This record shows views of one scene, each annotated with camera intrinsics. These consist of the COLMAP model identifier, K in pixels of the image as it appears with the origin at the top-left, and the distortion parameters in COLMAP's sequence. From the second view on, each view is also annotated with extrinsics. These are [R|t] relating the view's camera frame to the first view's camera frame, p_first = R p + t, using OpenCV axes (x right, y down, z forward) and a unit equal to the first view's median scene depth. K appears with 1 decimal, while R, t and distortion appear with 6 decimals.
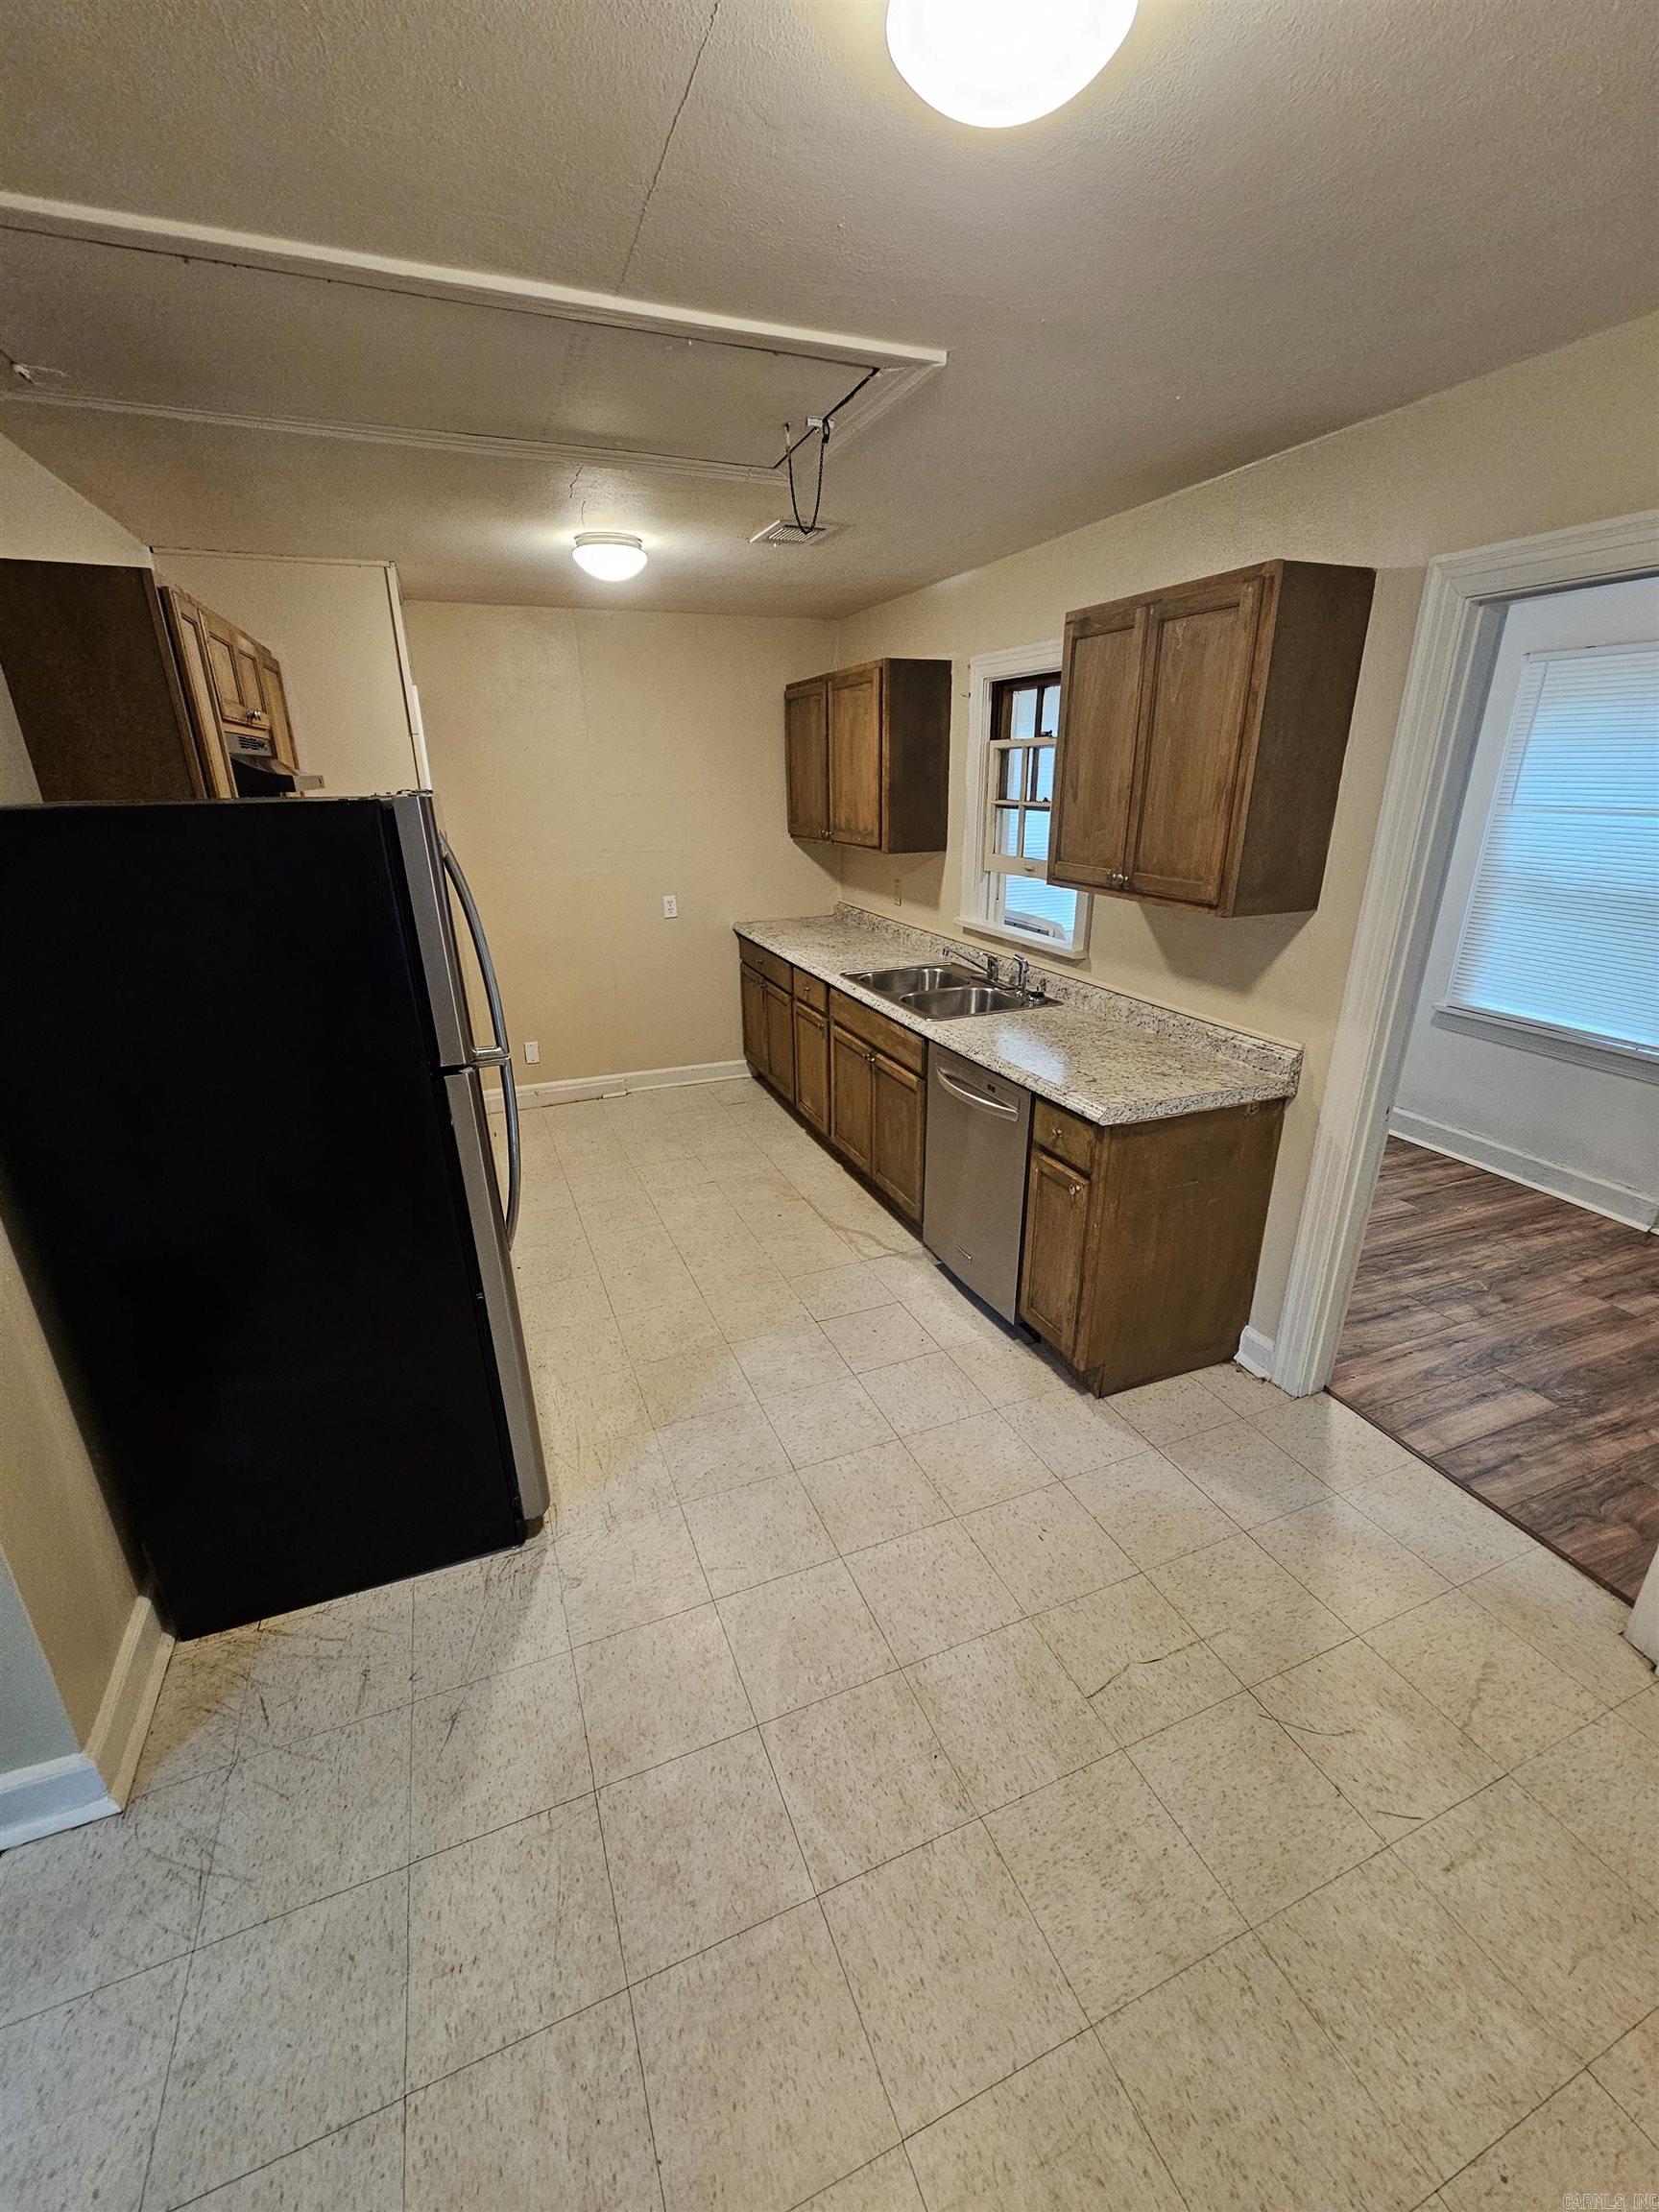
lens RADIAL K [[911.3, 0, 826.1], [0, 911.3, 1116.1], [0, 0, 1]] dist [-0.001875, 0.001903]
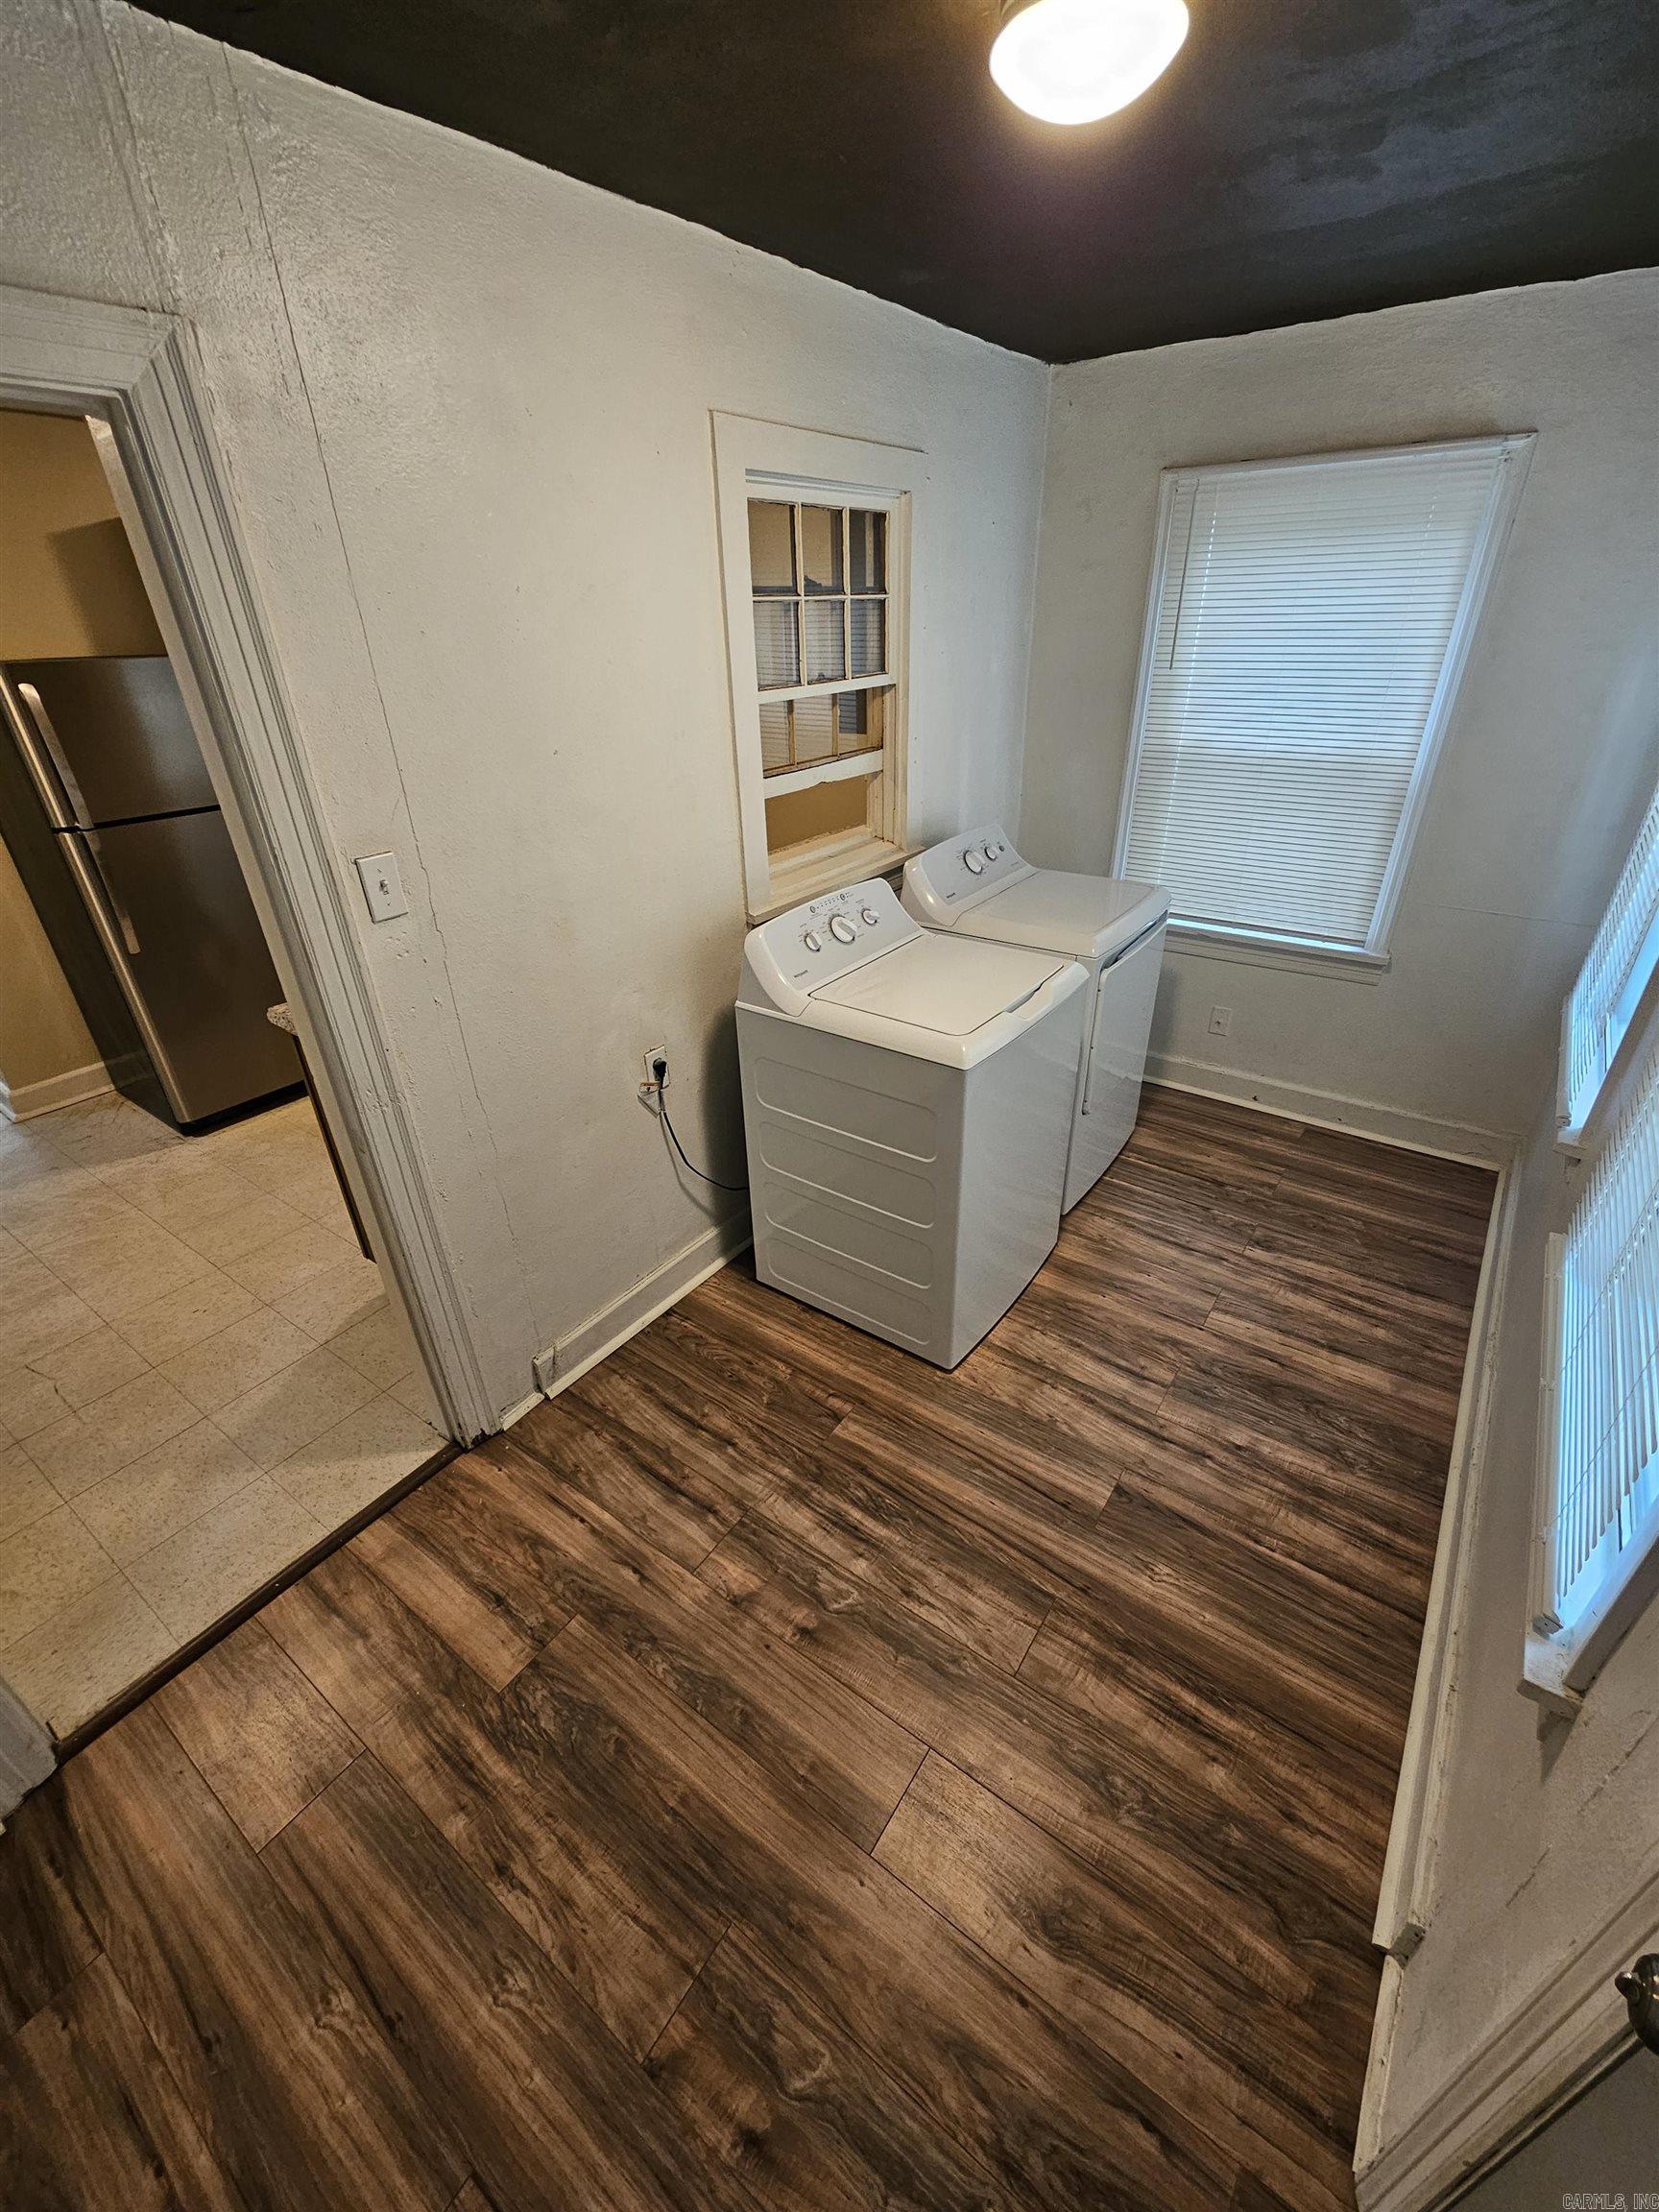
lens RADIAL K [[911.3, 0, 824.6], [0, 911.3, 1118.0], [0, 0, 1]] dist [-0.001875, 0.001903]
pose [[0.533237, 0.415546, -0.736872, 0.977120], [-0.283543, 0.908450, 0.307119, -0.258211], [0.797033, 0.045167, 0.602244, 0.606375]]
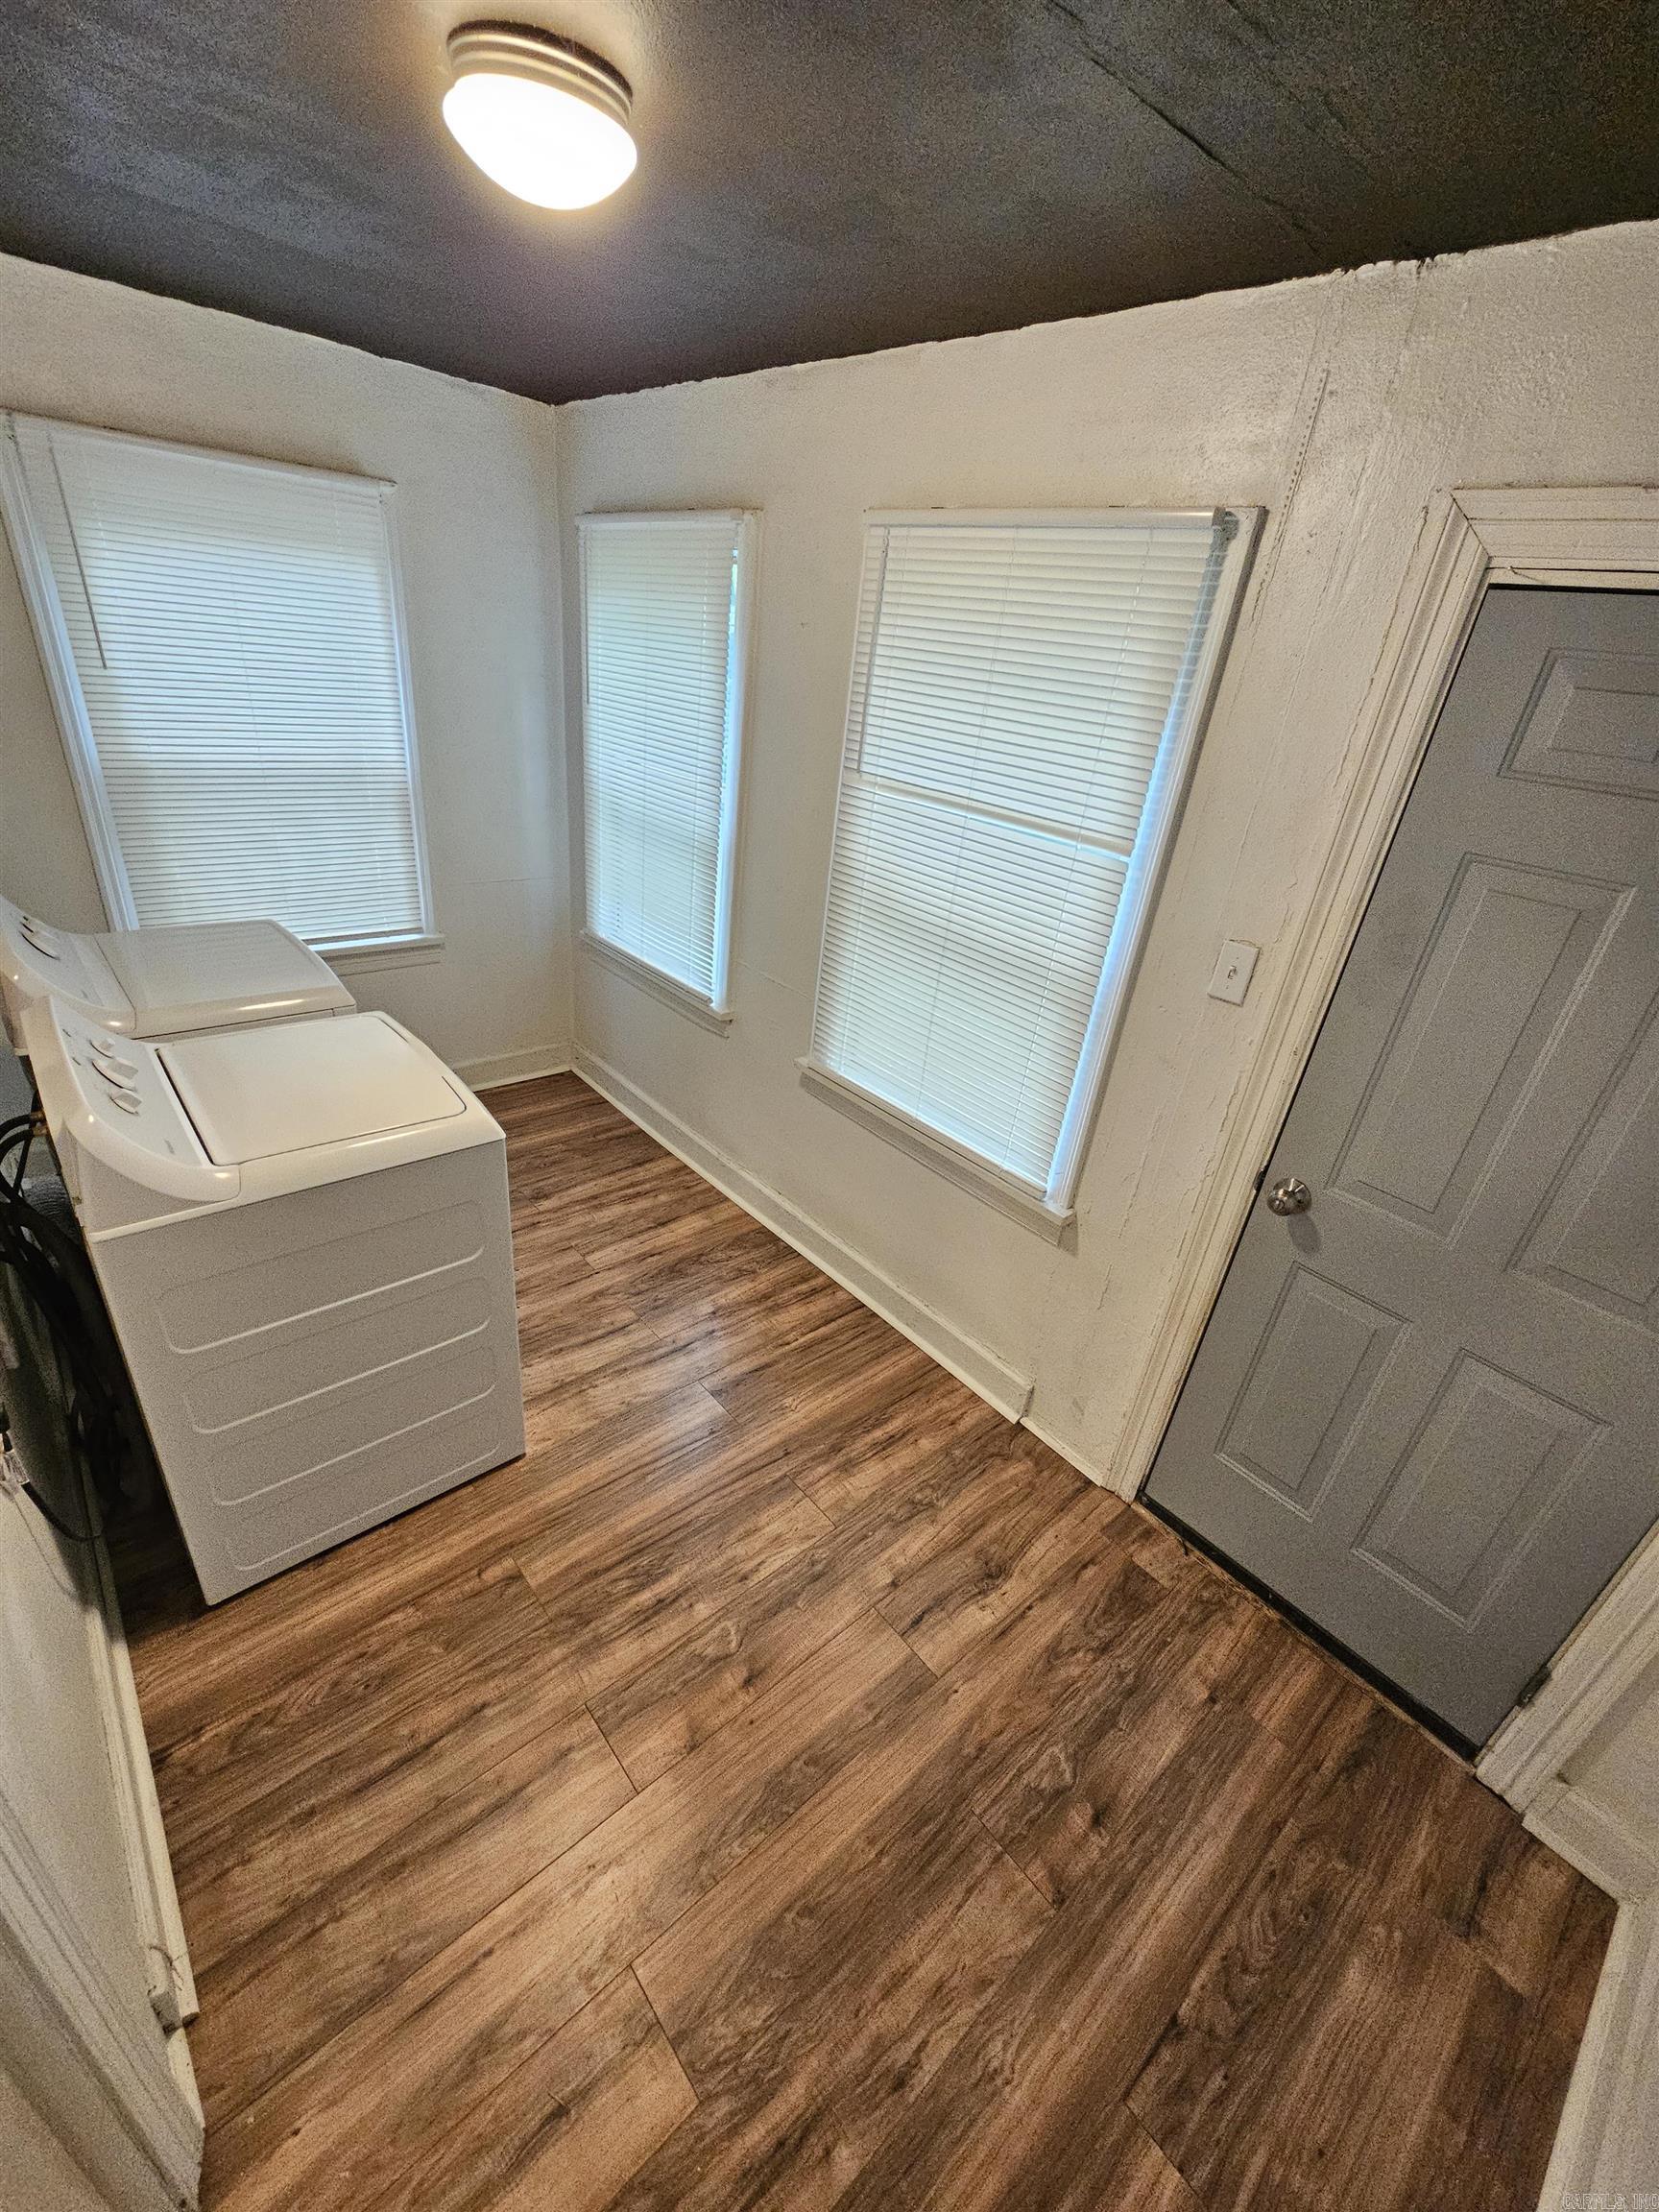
lens RADIAL K [[911.3, 0, 836.0], [0, 911.3, 1120.5], [0, 0, 1]] dist [-0.001875, 0.001903]
pose [[0.933626, -0.058068, 0.353512, 0.573981], [0.008702, 0.990161, 0.139664, -0.216879], [-0.358144, -0.127318, 0.924945, 0.458751]]
